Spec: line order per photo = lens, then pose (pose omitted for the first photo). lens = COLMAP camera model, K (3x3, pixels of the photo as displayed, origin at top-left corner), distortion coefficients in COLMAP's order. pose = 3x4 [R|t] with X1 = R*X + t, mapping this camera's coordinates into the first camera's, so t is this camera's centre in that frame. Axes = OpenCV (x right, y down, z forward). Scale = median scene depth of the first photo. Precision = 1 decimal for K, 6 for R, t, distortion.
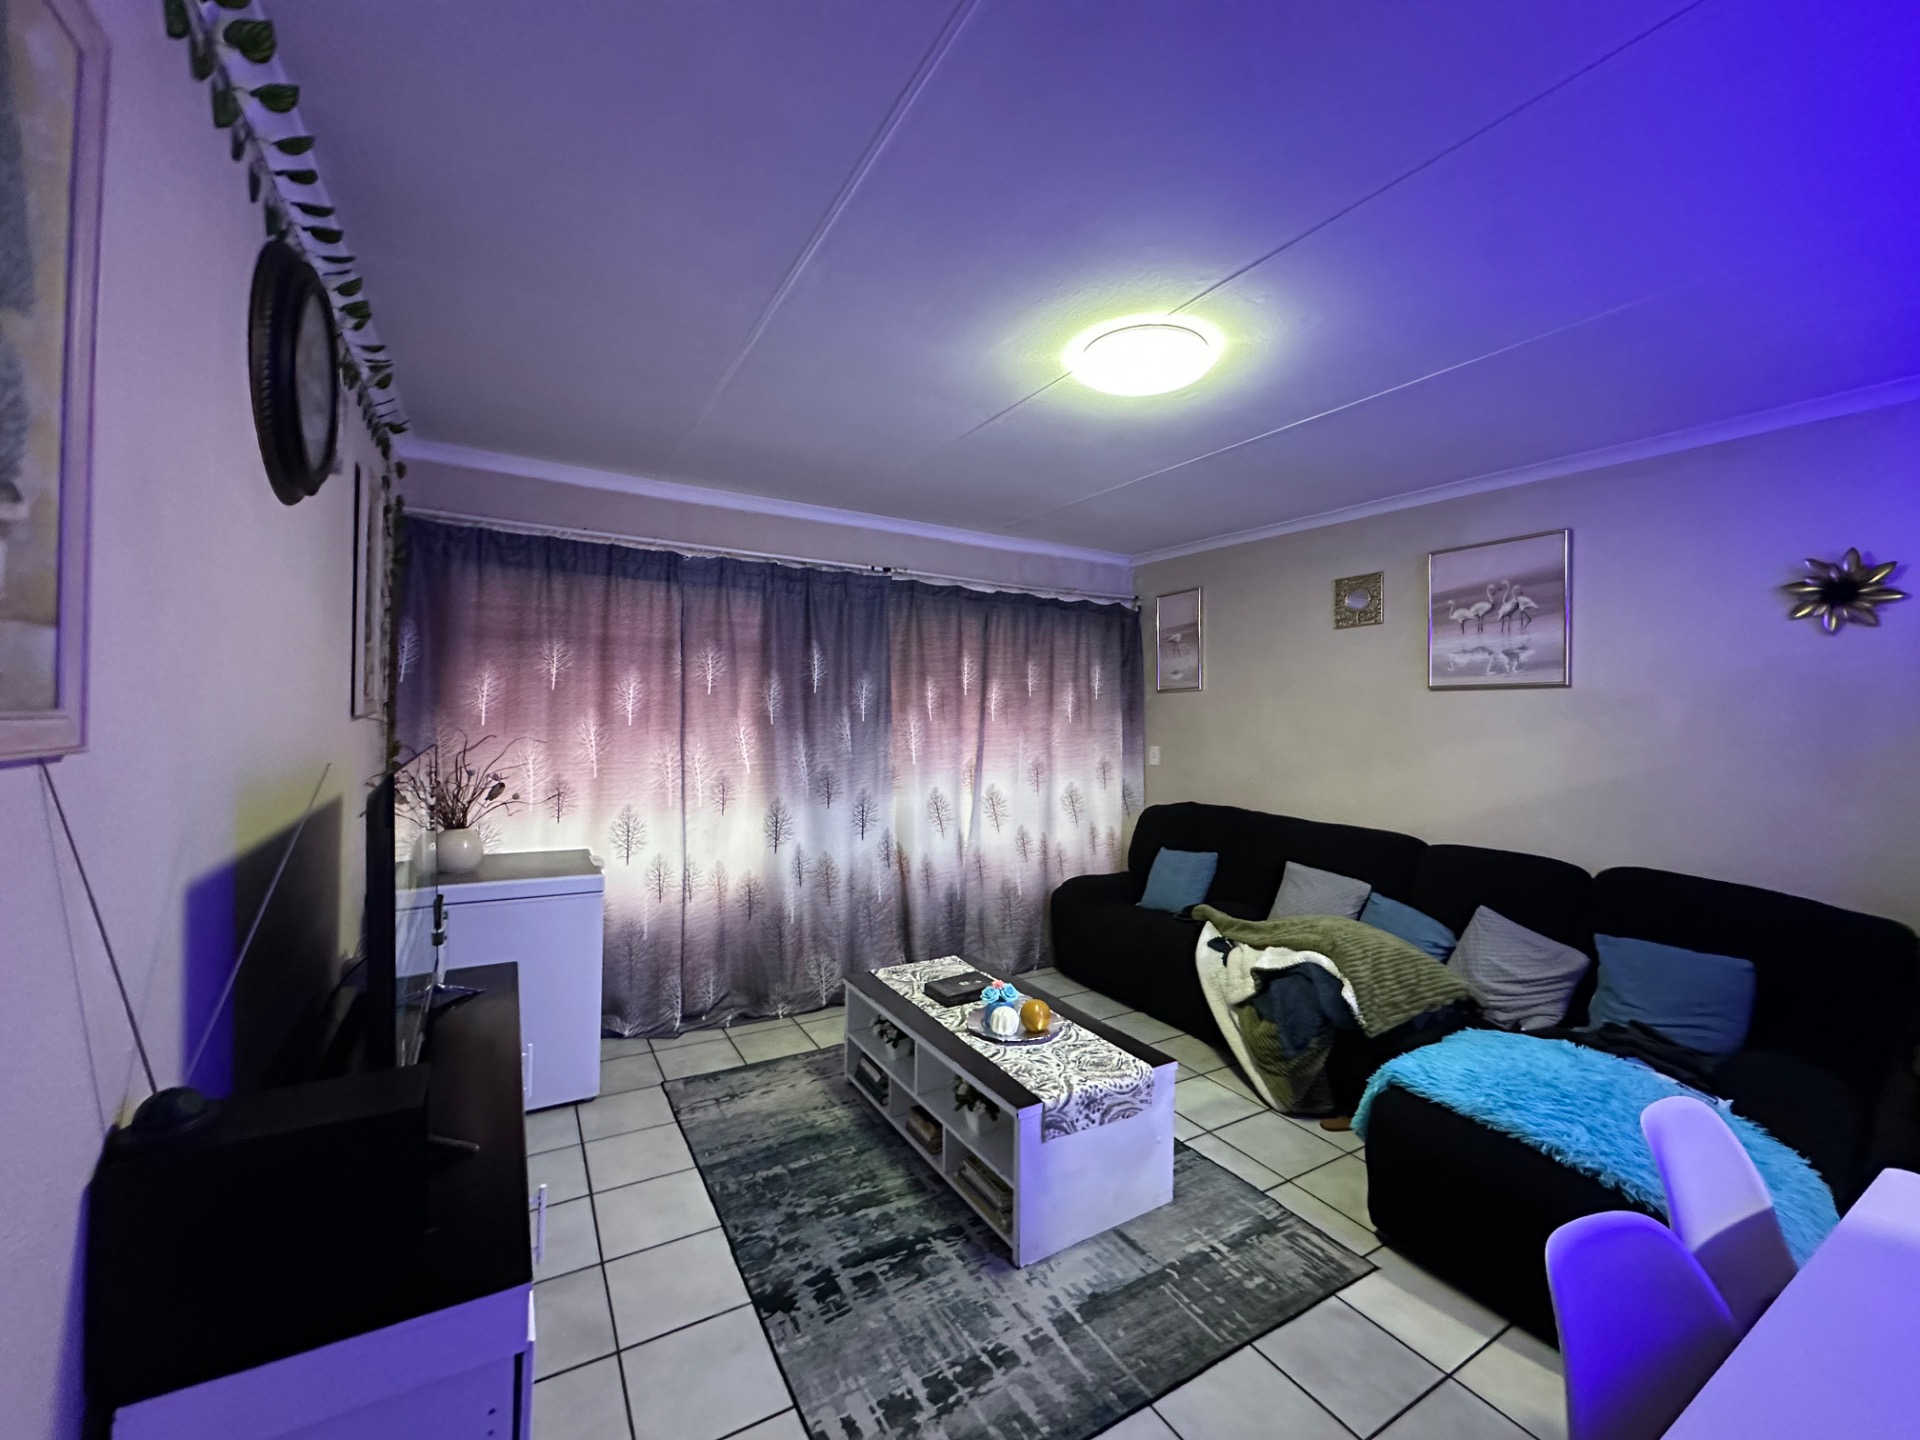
lens RADIAL K [[763.2, 0, 959.0], [0, 763.2, 718.4], [0, 0, 1]] dist [-0.004571, 0.000746]
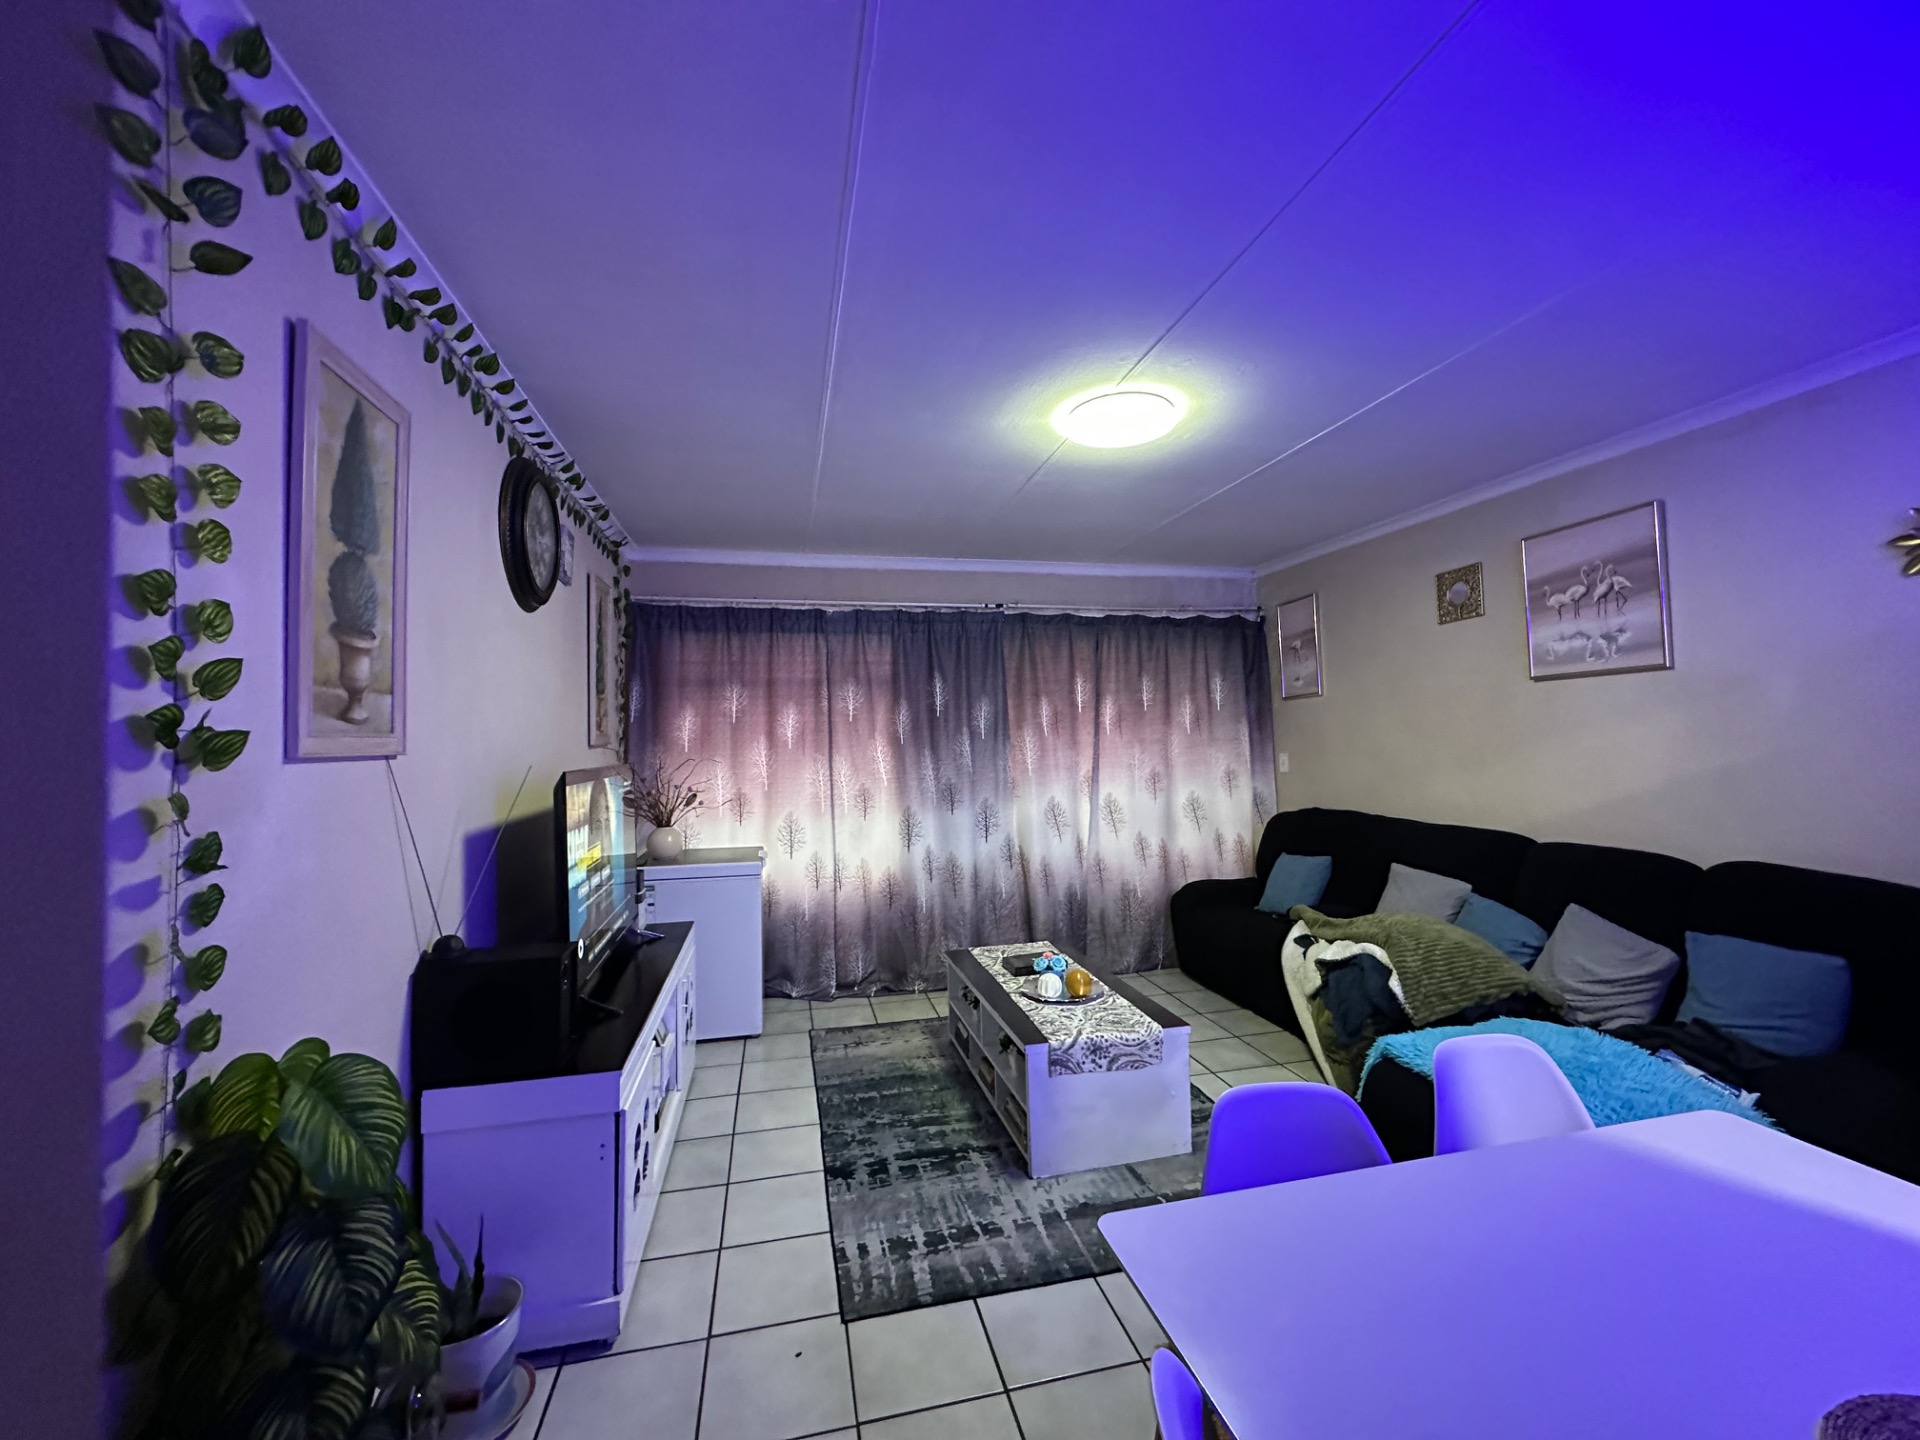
lens RADIAL K [[763.2, 0, 959.0], [0, 763.2, 718.1], [0, 0, 1]] dist [-0.004571, 0.000746]
pose [[0.953318, -0.048132, -0.298107, 0.238454], [0.037804, 0.998472, -0.040317, 0.022763], [0.299592, 0.027166, 0.953681, -0.137910]]
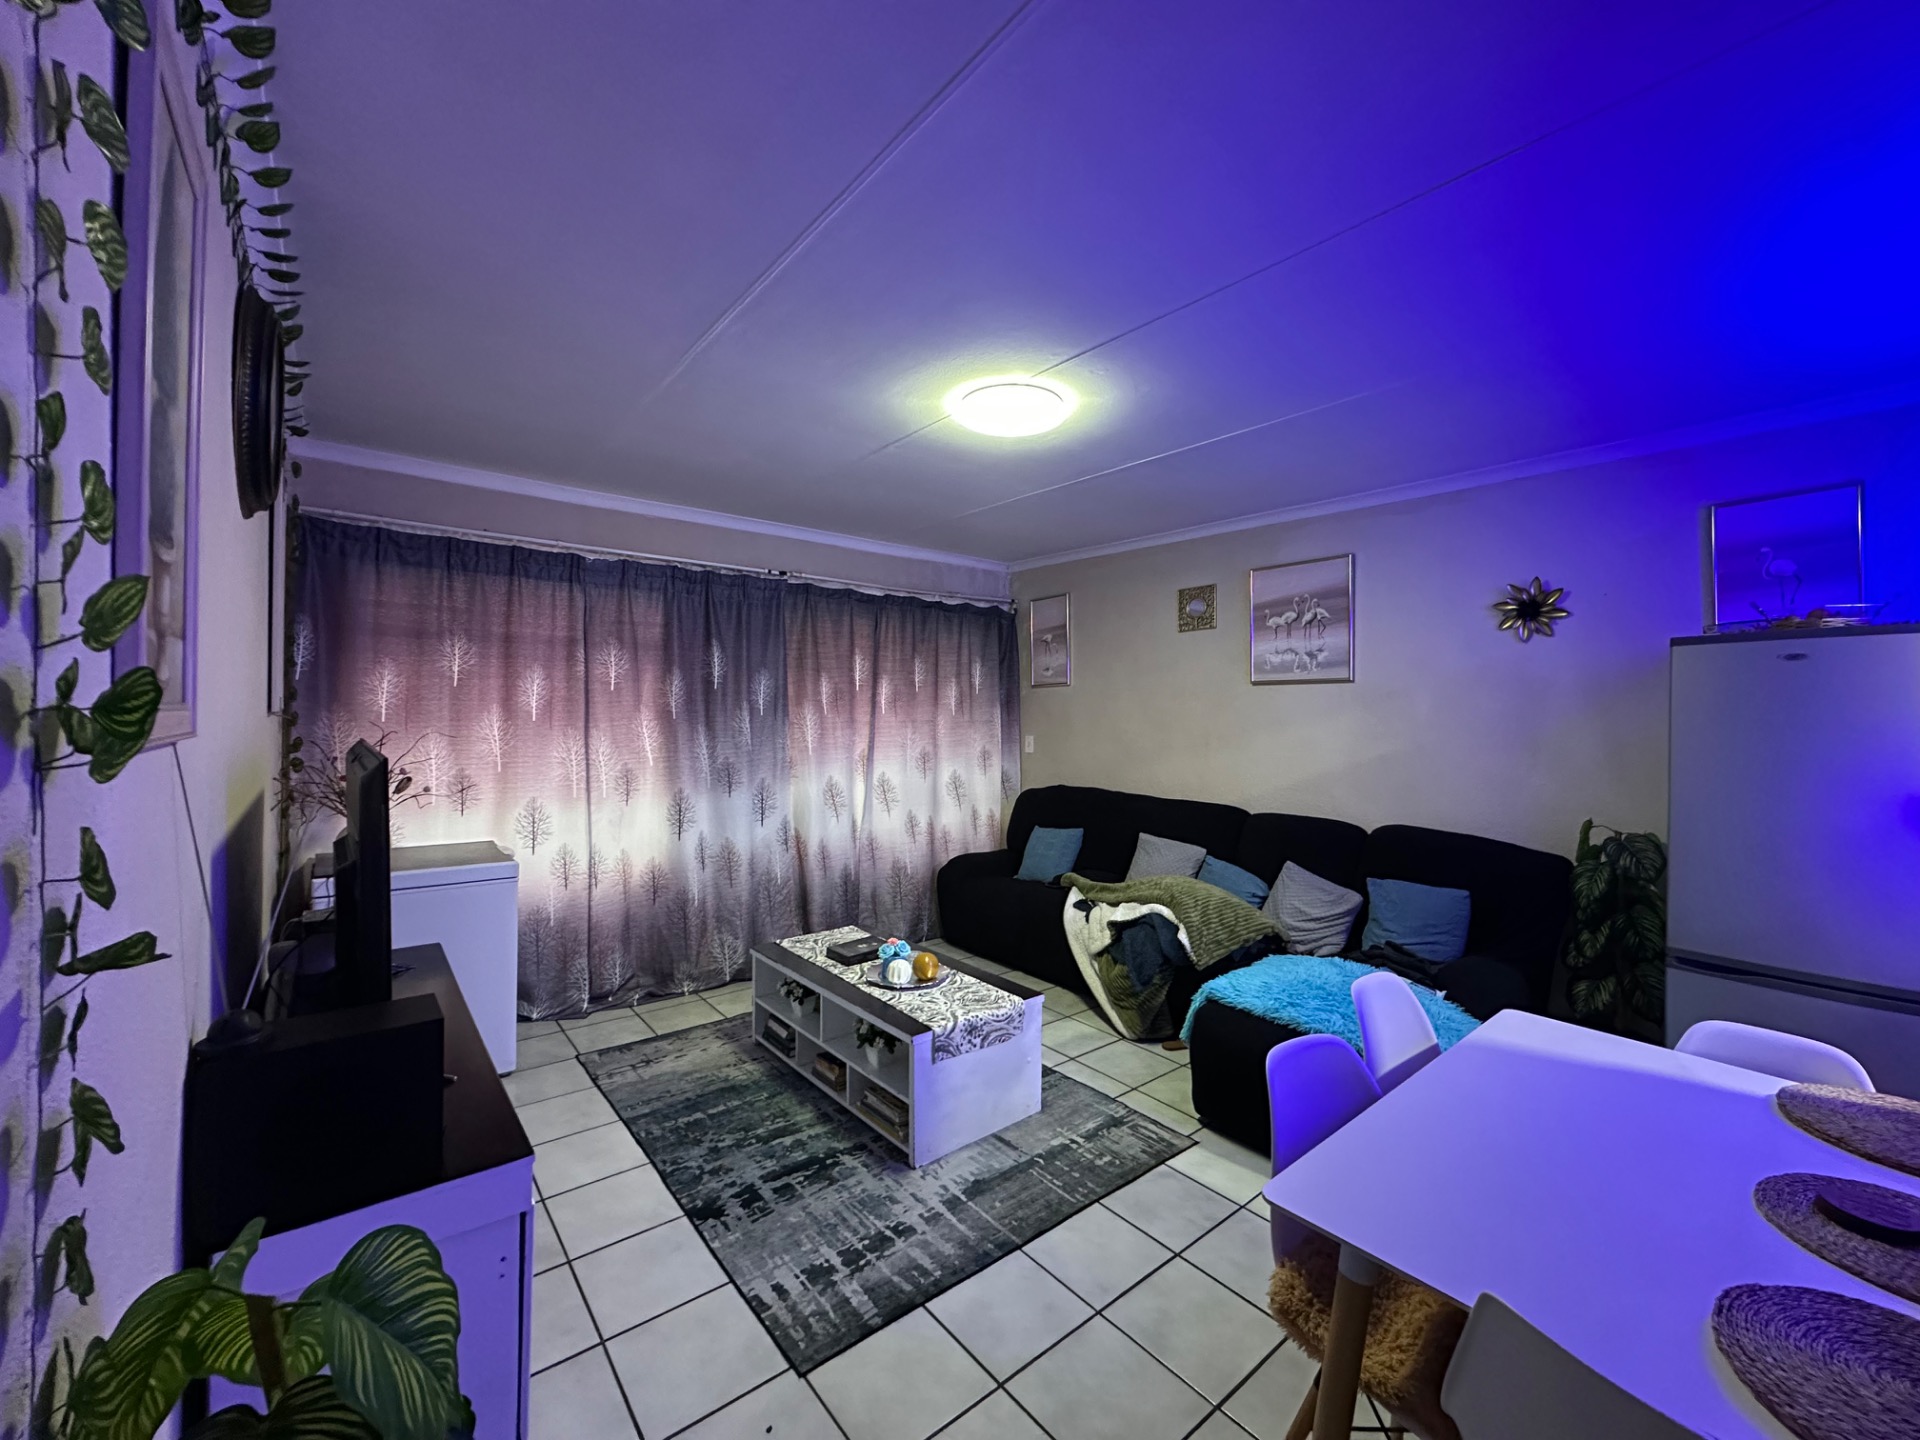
lens RADIAL K [[763.2, 0, 958.8], [0, 763.2, 718.4], [0, 0, 1]] dist [-0.004571, 0.000746]
pose [[0.988745, -0.009149, 0.149332, -0.016287], [0.008138, 0.999940, 0.007381, 0.003601], [-0.149391, -0.006083, 0.988760, -0.124743]]
